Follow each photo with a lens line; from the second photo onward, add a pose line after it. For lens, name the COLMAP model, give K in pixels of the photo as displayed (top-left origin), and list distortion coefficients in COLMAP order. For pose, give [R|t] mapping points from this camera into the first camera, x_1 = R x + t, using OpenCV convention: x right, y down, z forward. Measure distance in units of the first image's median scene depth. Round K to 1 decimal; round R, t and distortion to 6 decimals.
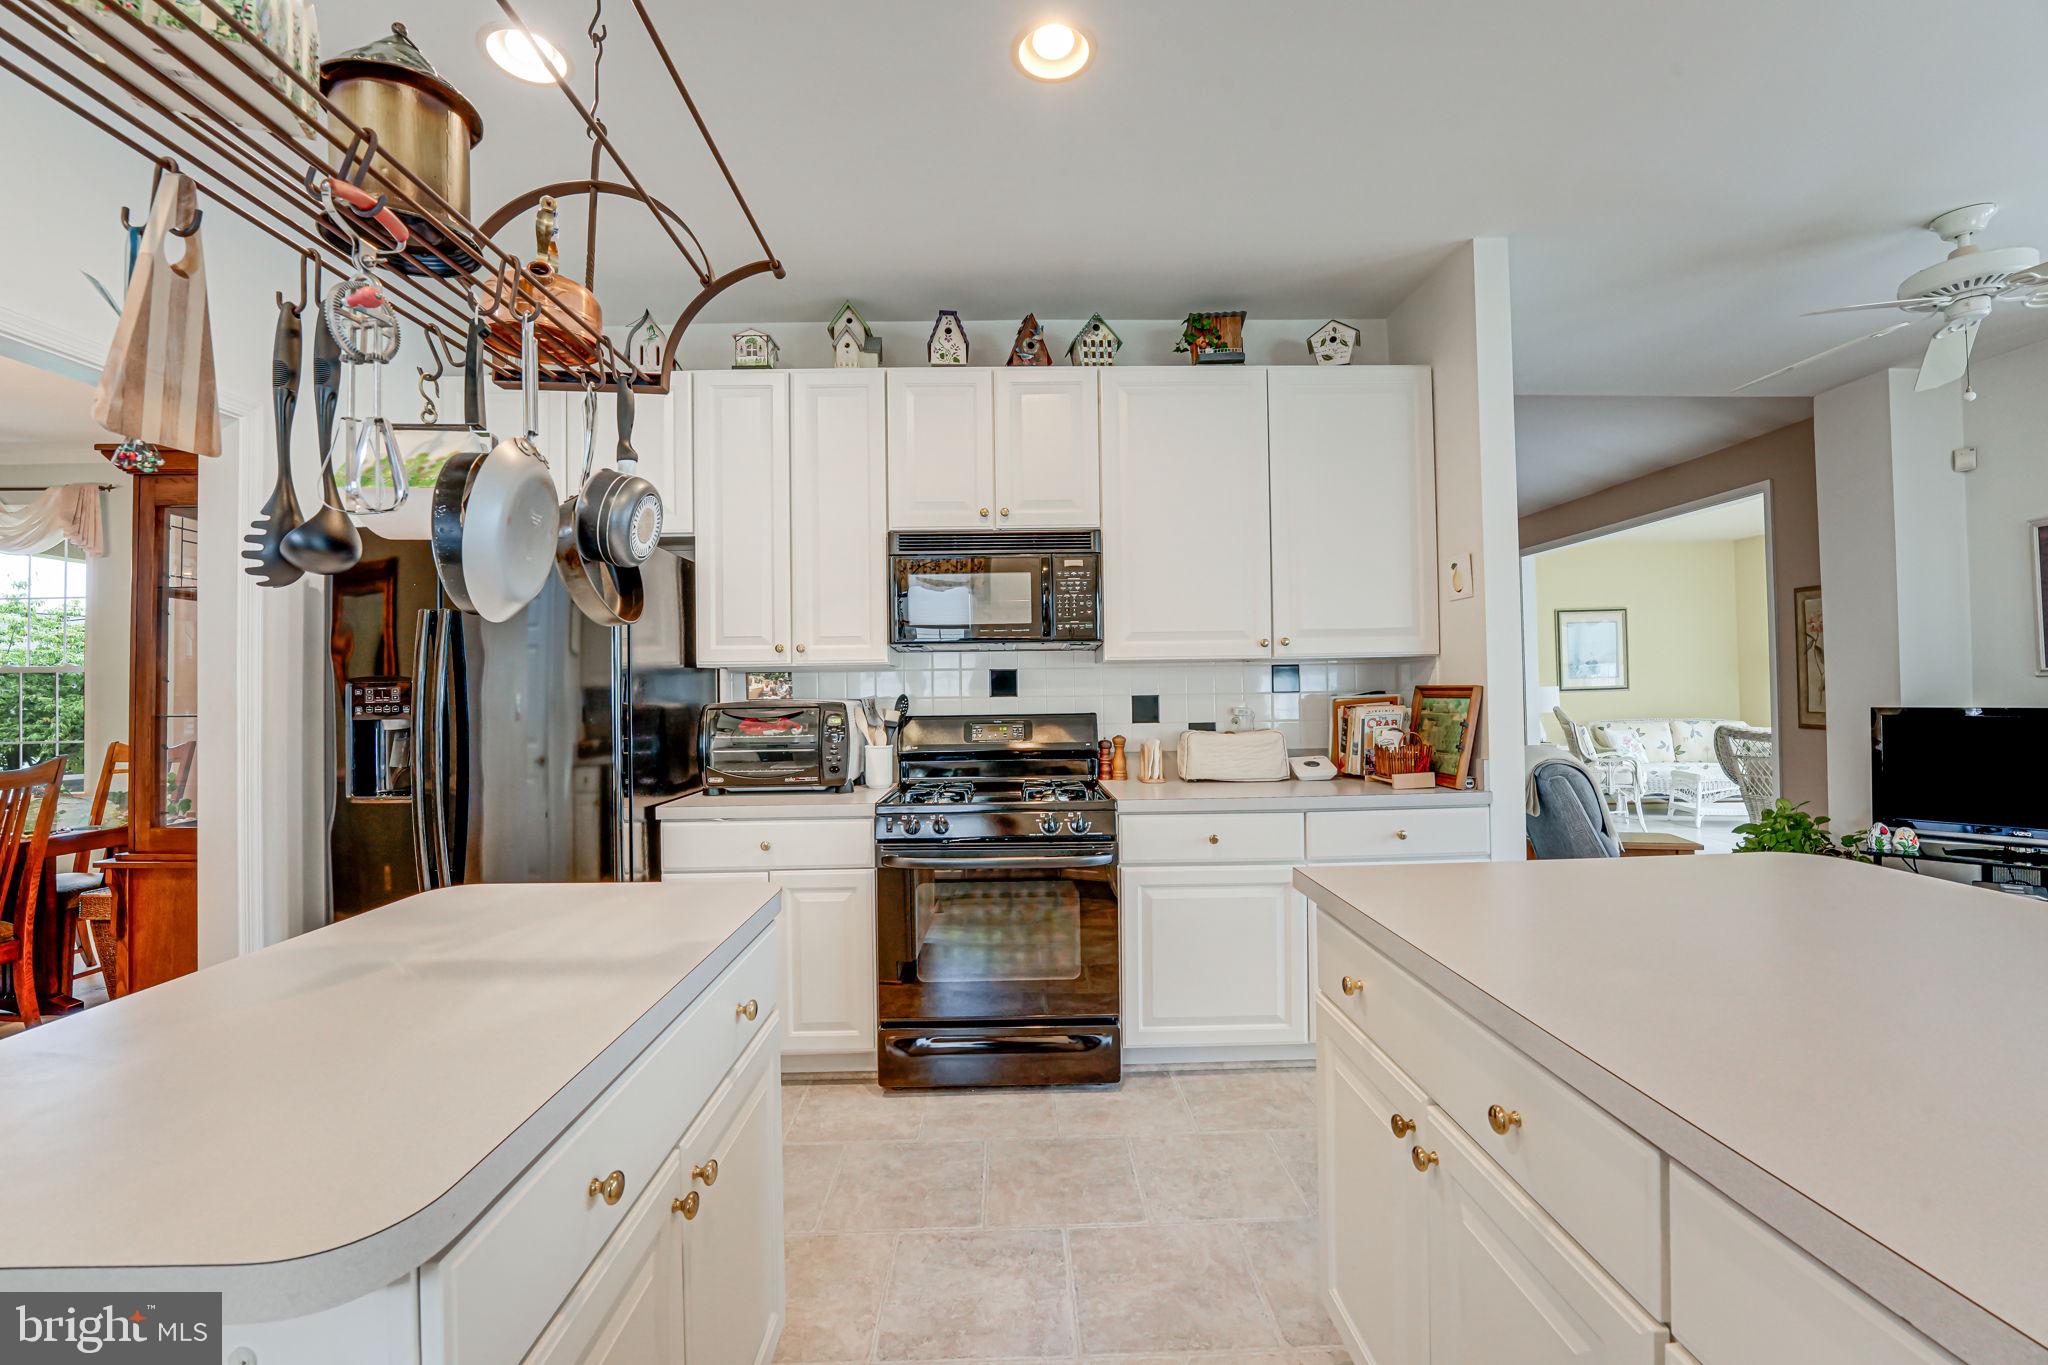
lens RADIAL K [[830.7, 0, 1025.8], [0, 830.7, 679.4], [0, 0, 1]] dist [-0.029811, 0.003920]
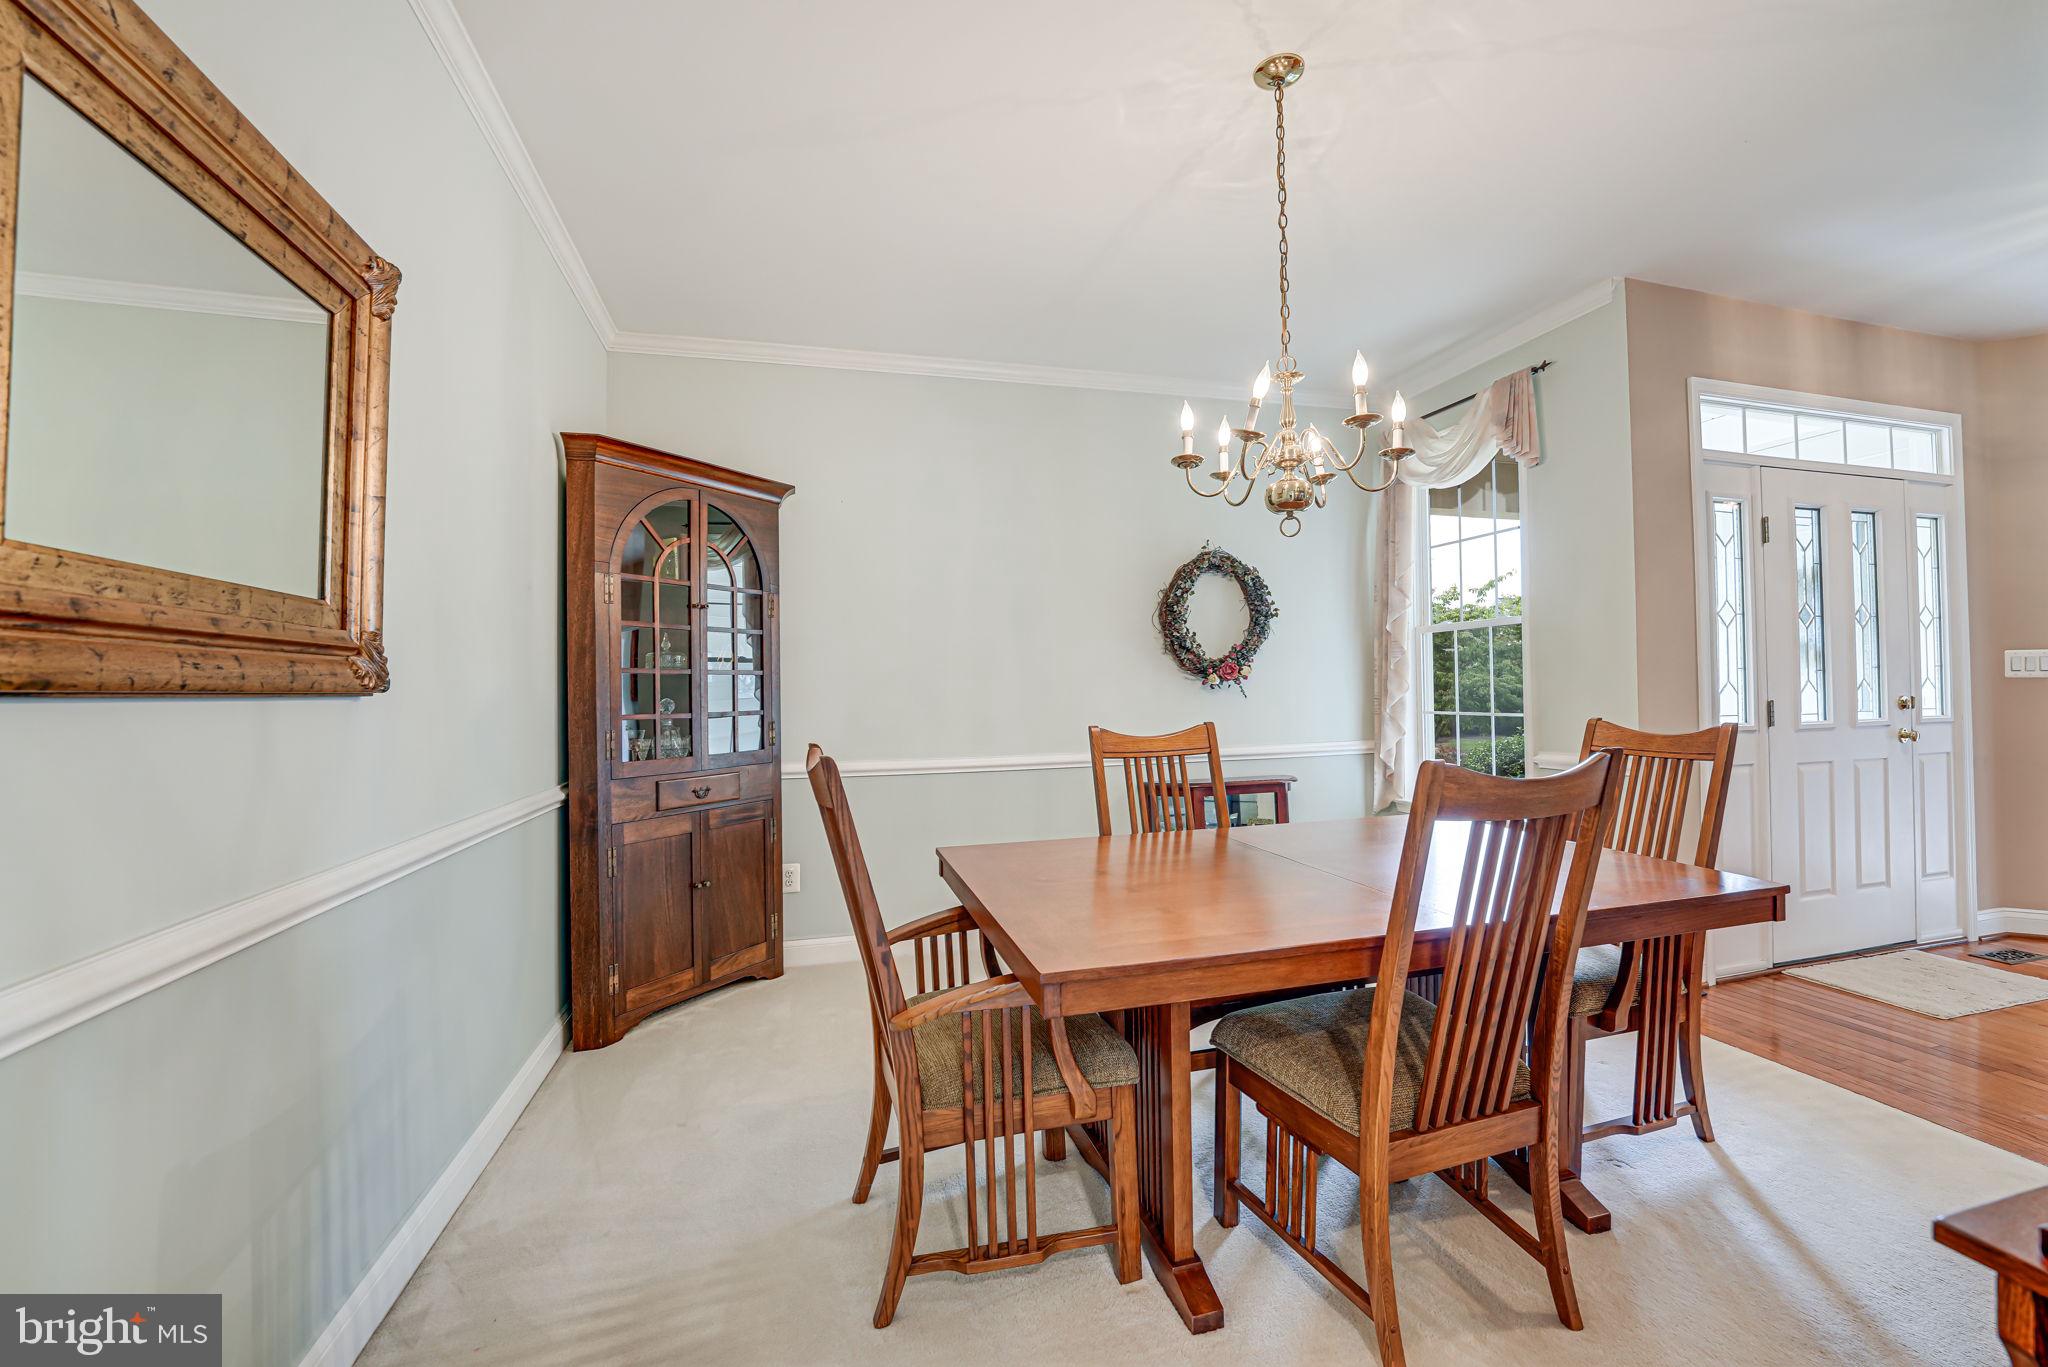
lens RADIAL K [[830.7, 0, 1025.8], [0, 830.7, 680.4], [0, 0, 1]] dist [-0.029811, 0.003920]
pose [[0.237792, -0.003257, -0.971311, -0.805152], [0.027287, 0.999622, 0.003328, 0.044462], [0.970933, -0.027295, 0.237791, 0.545311]]
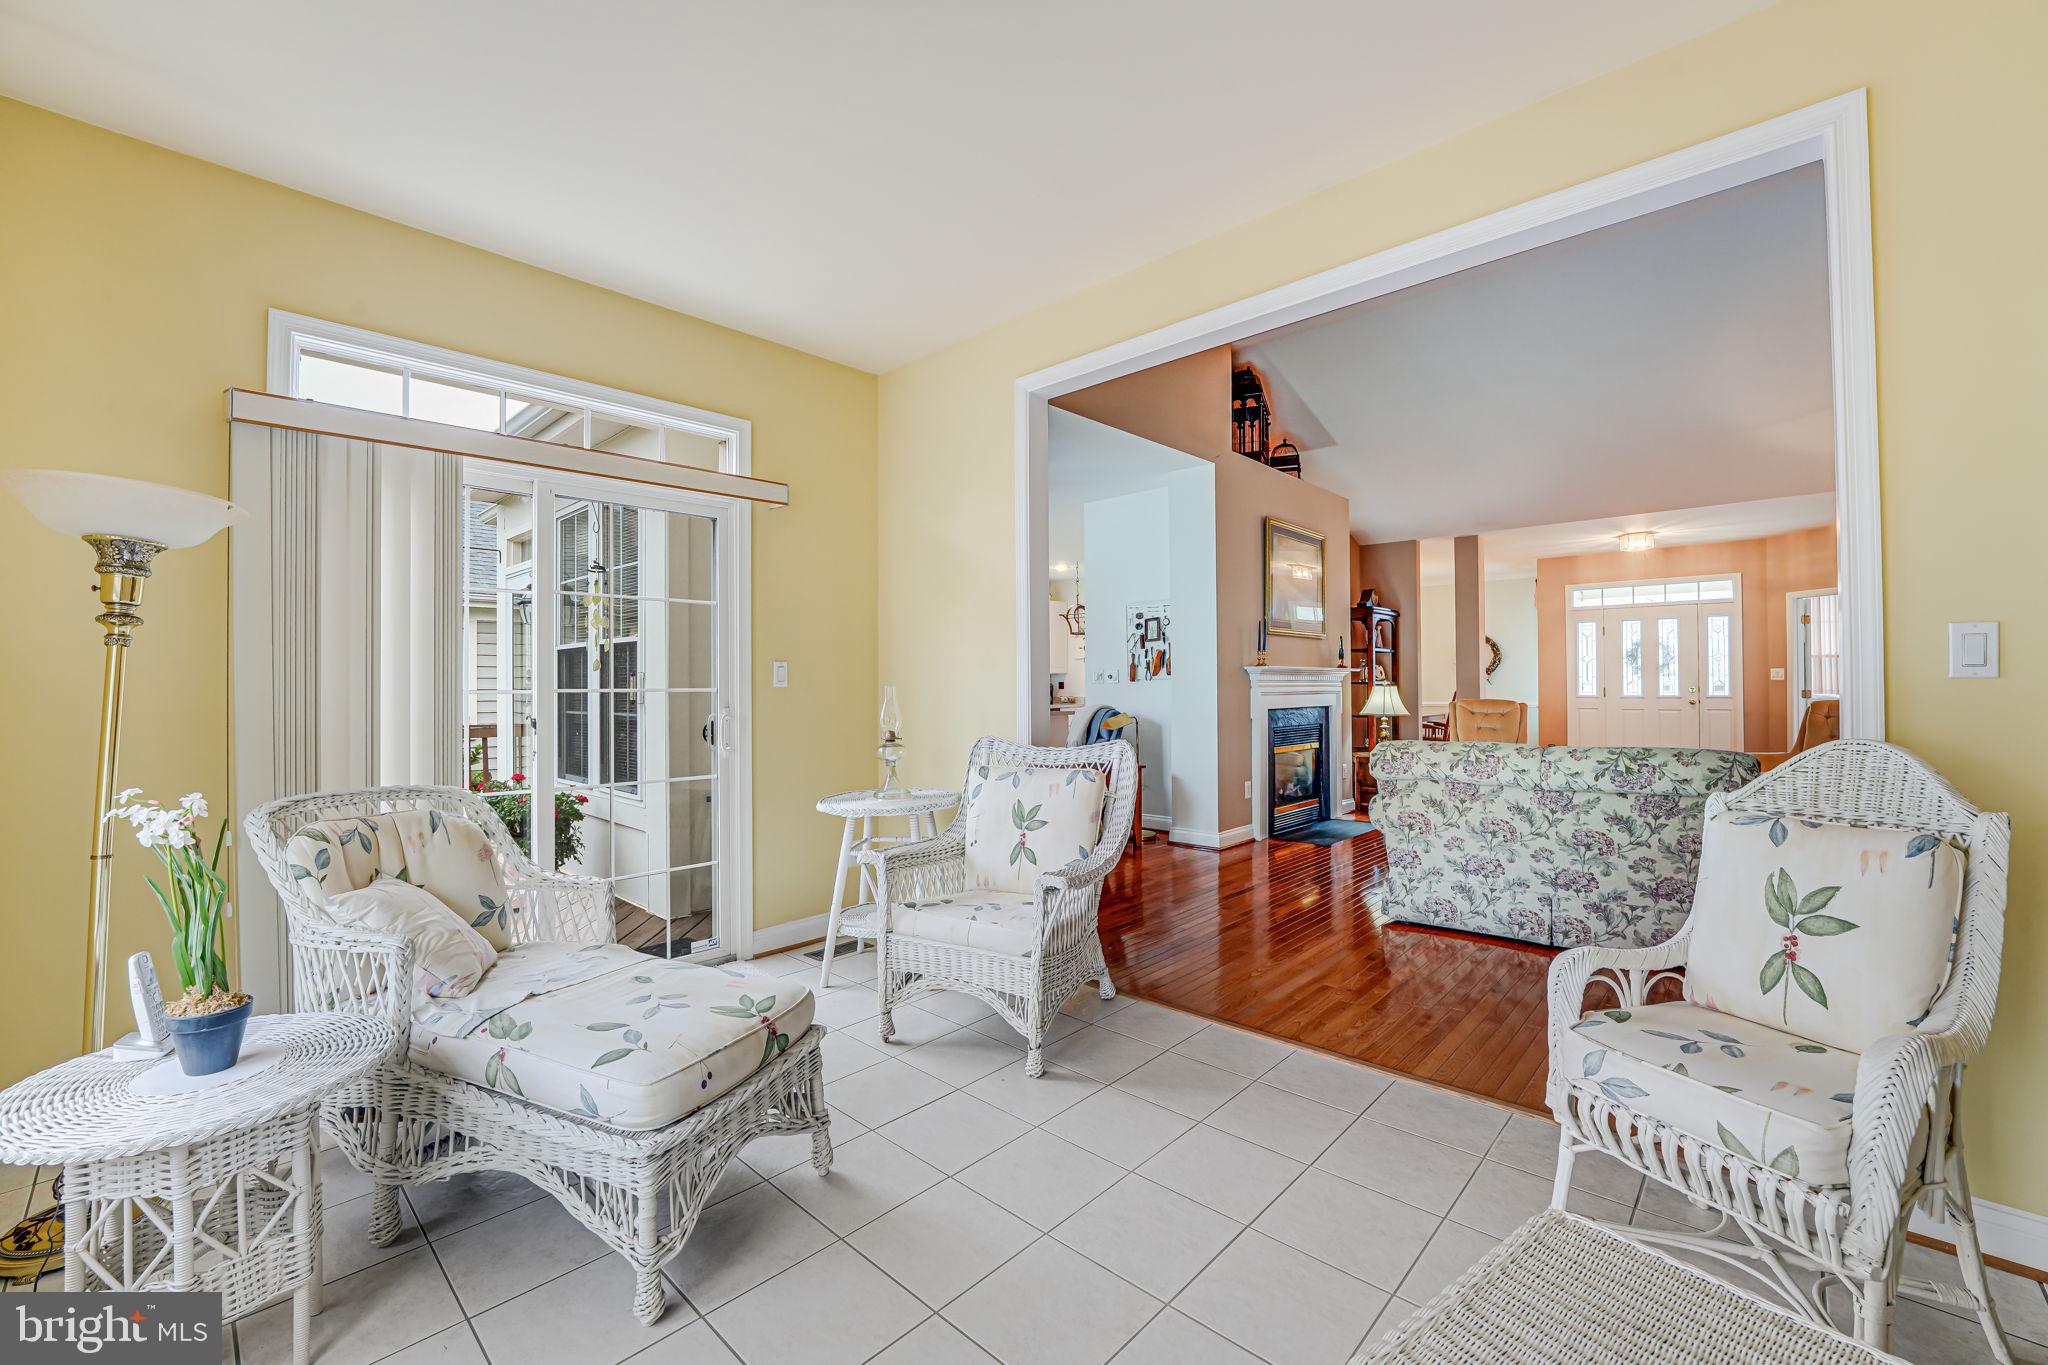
lens RADIAL K [[830.7, 0, 1025.8], [0, 830.7, 679.4], [0, 0, 1]] dist [-0.029811, 0.003920]
pose [[-0.698275, 0.014042, -0.715692, 2.322281], [0.028892, 0.999546, -0.008577, 0.028937], [0.715246, -0.026666, -0.698363, 2.376301]]
